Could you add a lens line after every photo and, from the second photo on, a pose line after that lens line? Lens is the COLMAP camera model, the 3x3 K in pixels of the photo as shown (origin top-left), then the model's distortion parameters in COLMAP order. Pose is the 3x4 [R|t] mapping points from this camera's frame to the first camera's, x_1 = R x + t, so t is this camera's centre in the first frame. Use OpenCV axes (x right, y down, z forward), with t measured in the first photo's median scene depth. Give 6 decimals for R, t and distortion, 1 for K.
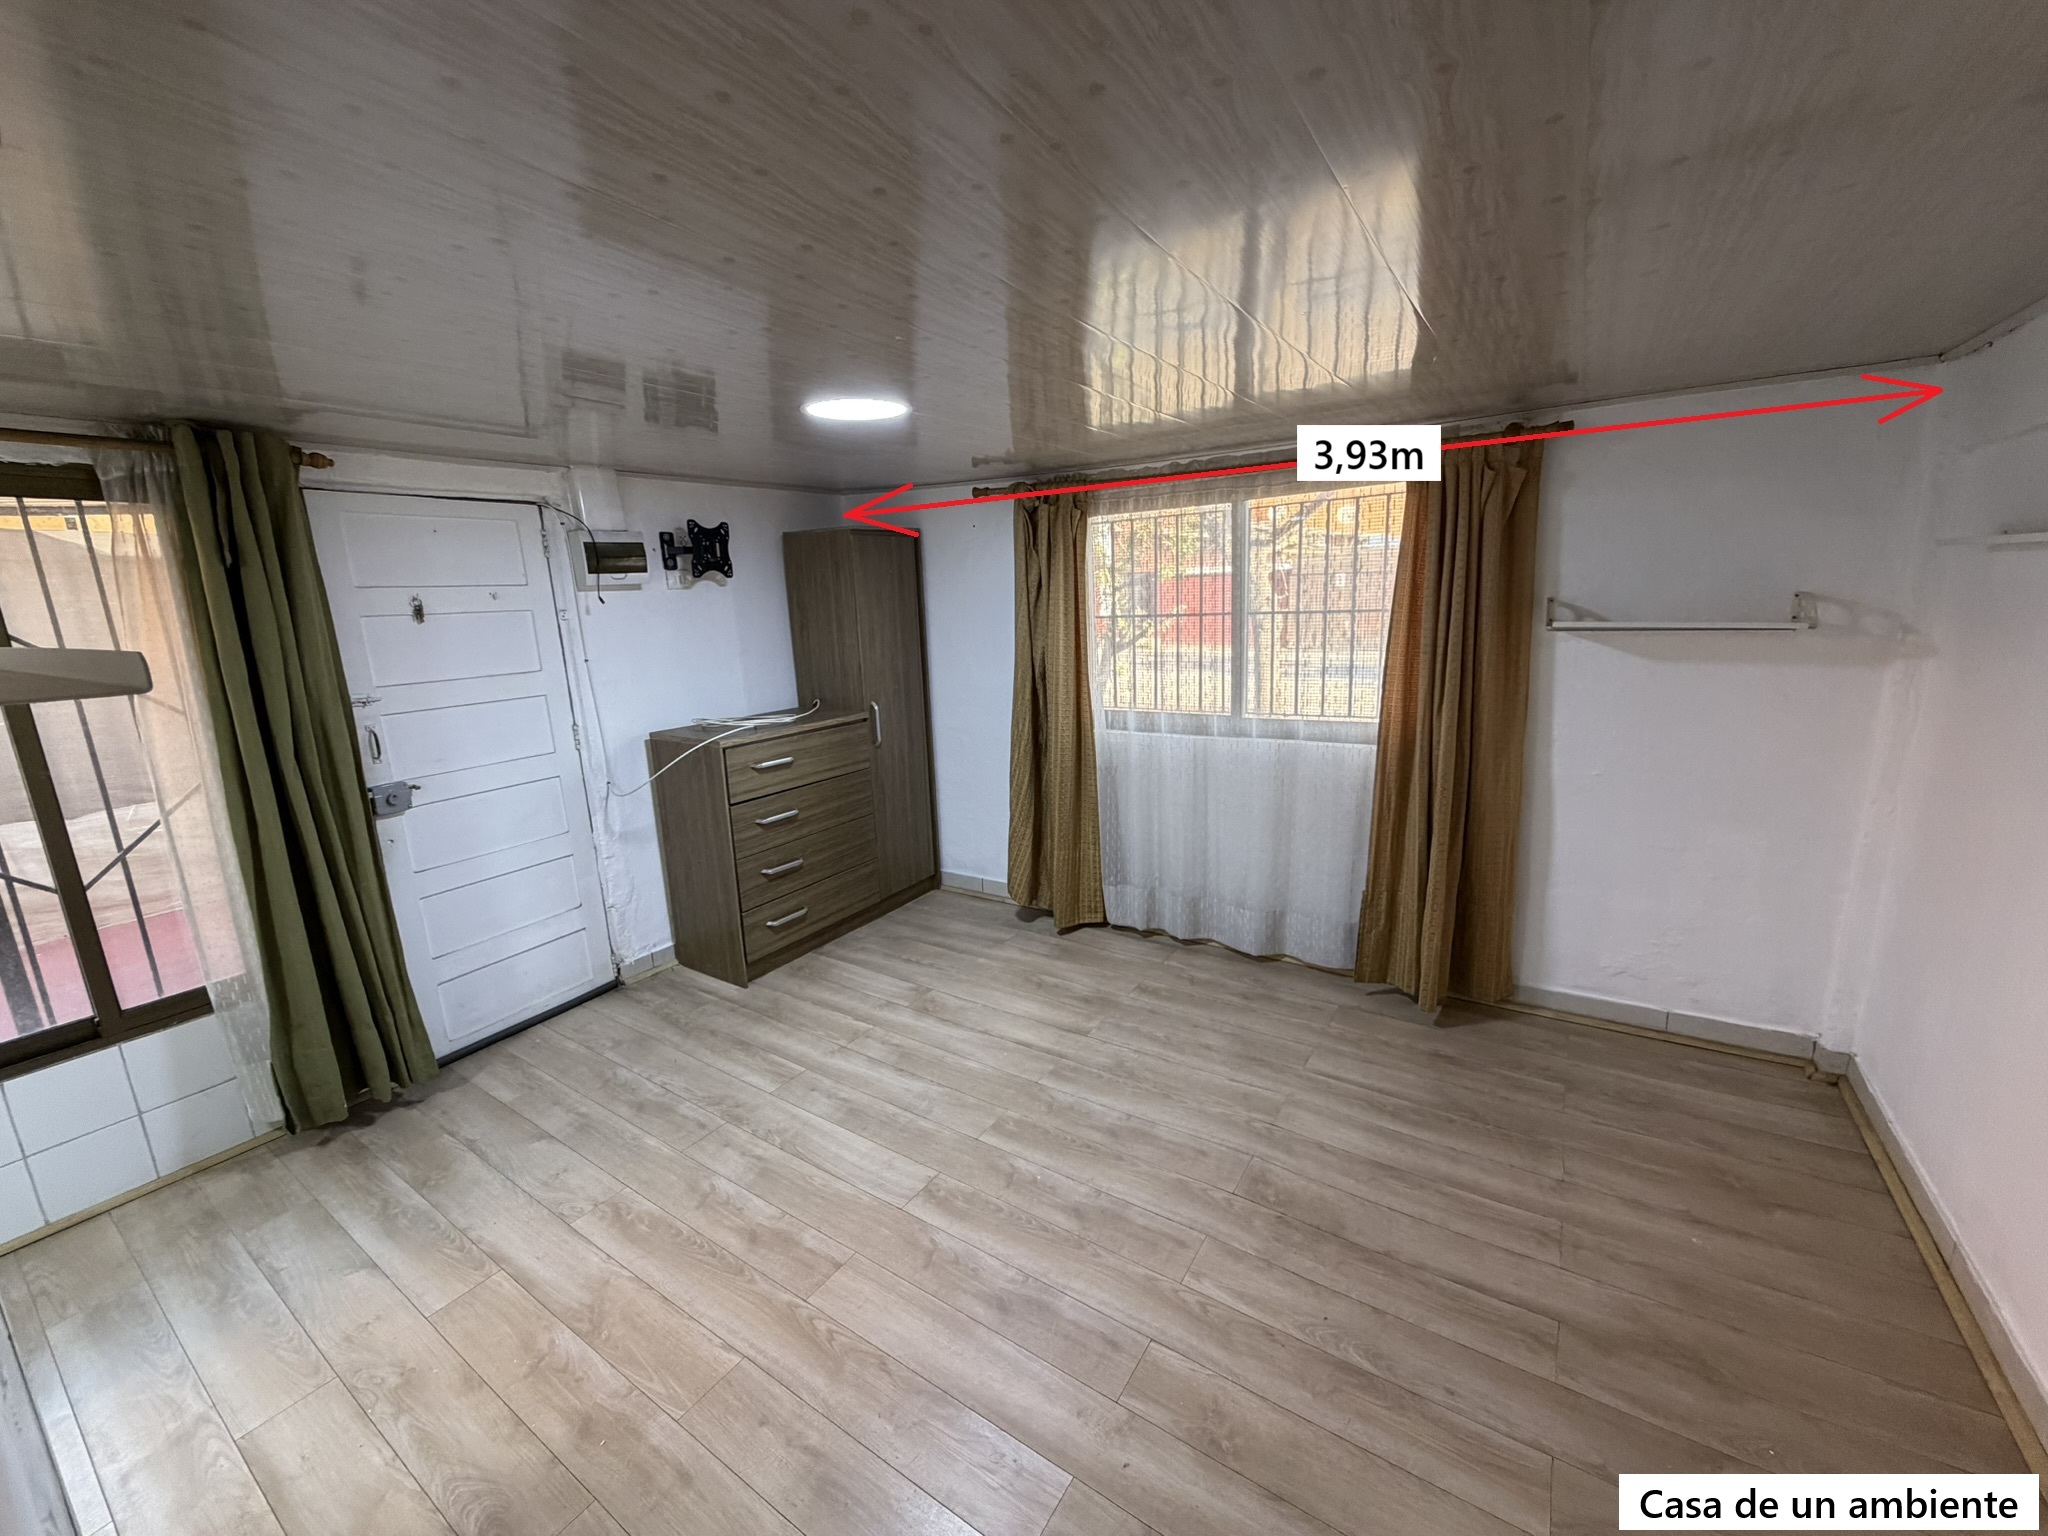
lens RADIAL K [[815.4, 0, 1016.6], [0, 815.4, 771.8], [0, 0, 1]] dist [-0.000719, 0.000339]
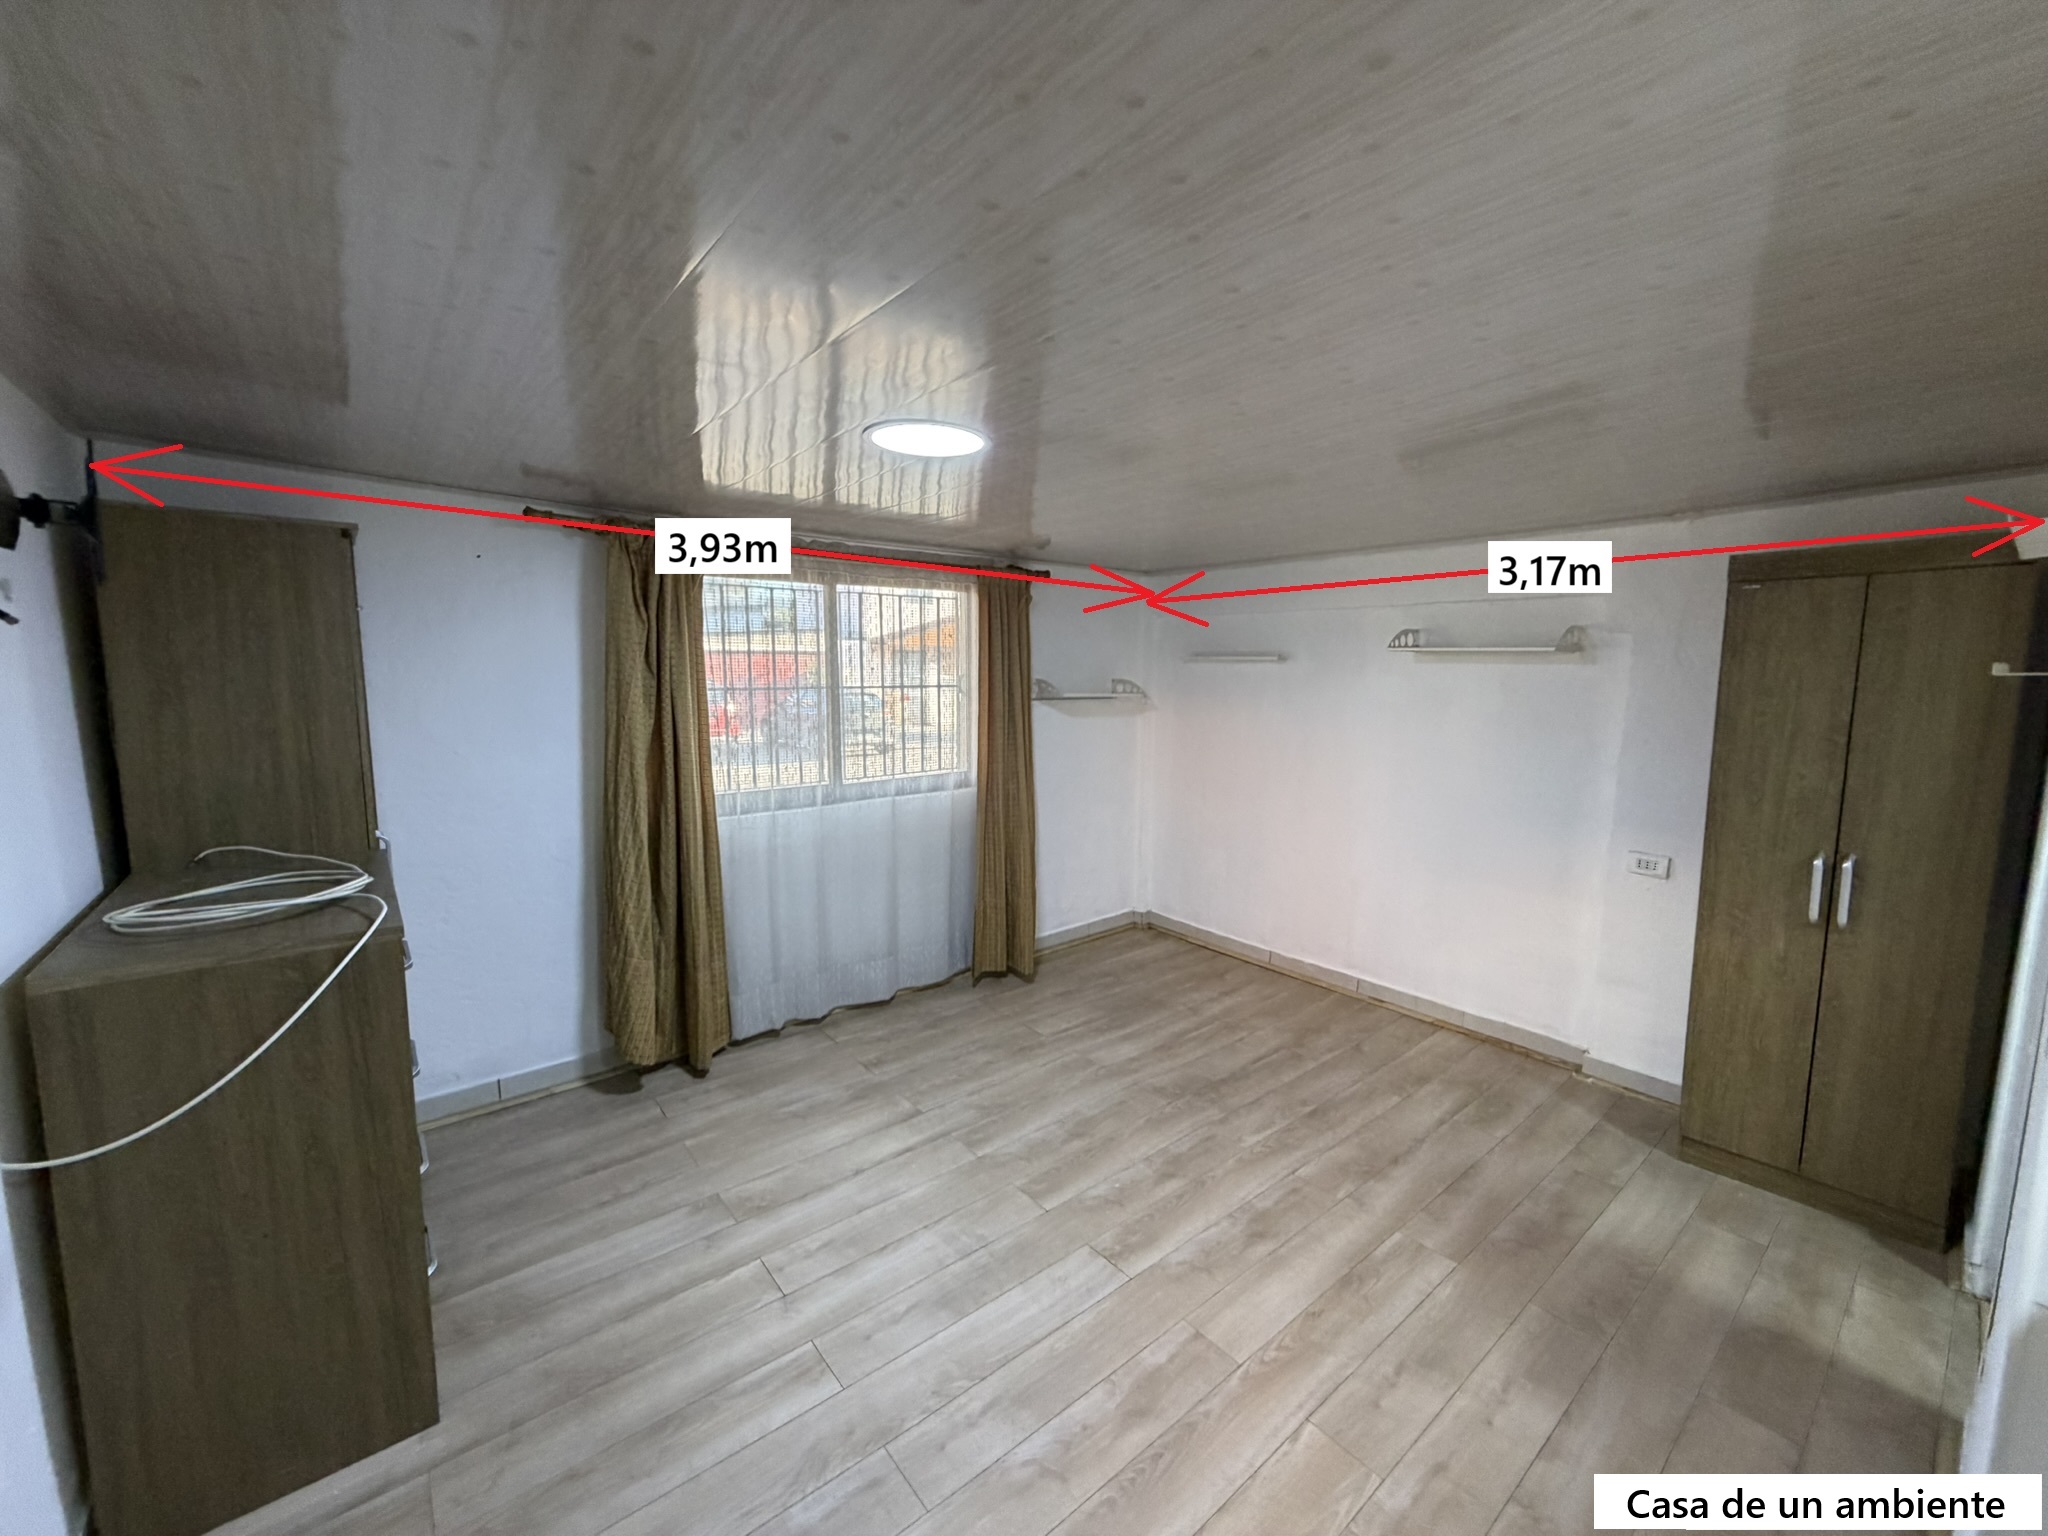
lens RADIAL K [[815.4, 0, 1016.6], [0, 815.4, 771.8], [0, 0, 1]] dist [-0.000719, 0.000339]
pose [[0.295638, -0.079220, 0.952009, -0.842319], [0.185034, 0.982432, 0.024291, -0.083805], [-0.937209, 0.168973, 0.305103, 0.581308]]
